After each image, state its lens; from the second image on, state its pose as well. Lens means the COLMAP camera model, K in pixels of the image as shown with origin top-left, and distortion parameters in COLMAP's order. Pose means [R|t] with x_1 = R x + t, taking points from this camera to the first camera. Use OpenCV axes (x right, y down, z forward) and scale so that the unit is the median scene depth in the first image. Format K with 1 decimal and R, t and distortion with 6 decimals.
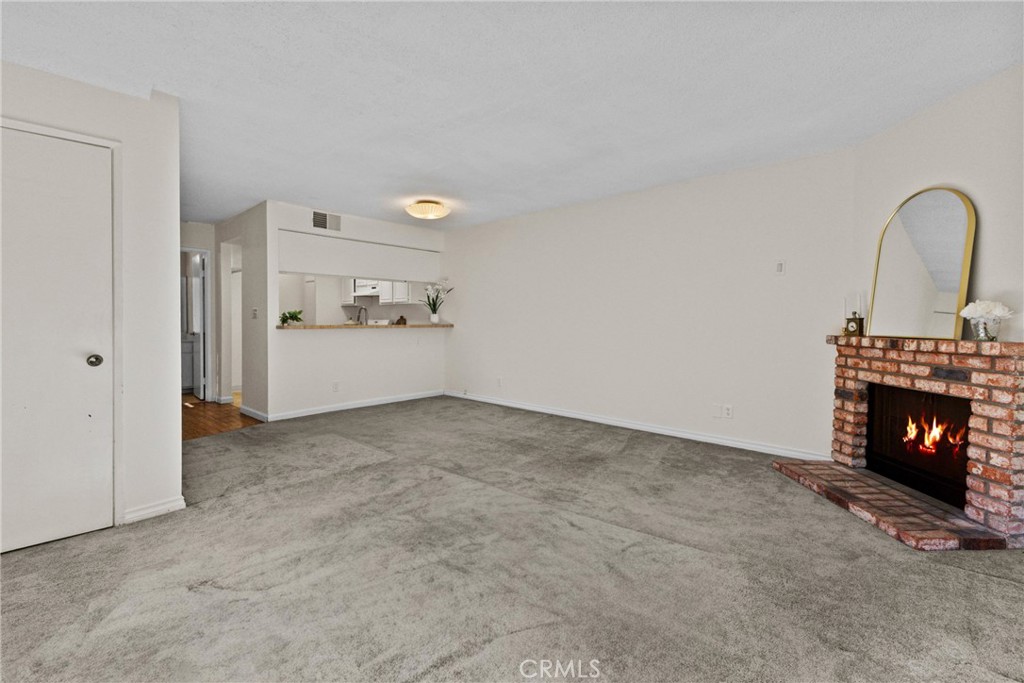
lens RADIAL K [[446.1, 0, 506.9], [0, 446.1, 331.5], [0, 0, 1]] dist [0.001266, 0.000041]
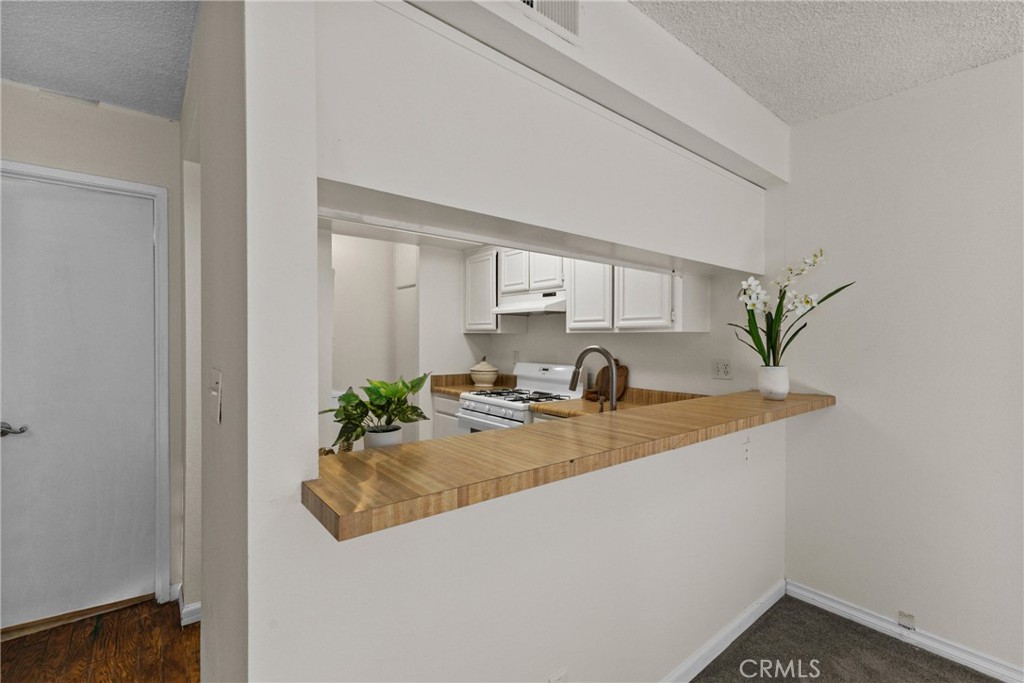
lens RADIAL K [[446.1, 0, 518.6], [0, 446.1, 342.4], [0, 0, 1]] dist [0.001266, 0.000041]
pose [[0.992999, 0.001946, -0.118111, -0.669163], [-0.003960, 0.999851, -0.016818, -0.103904], [0.118060, 0.017168, 0.992858, 1.356035]]
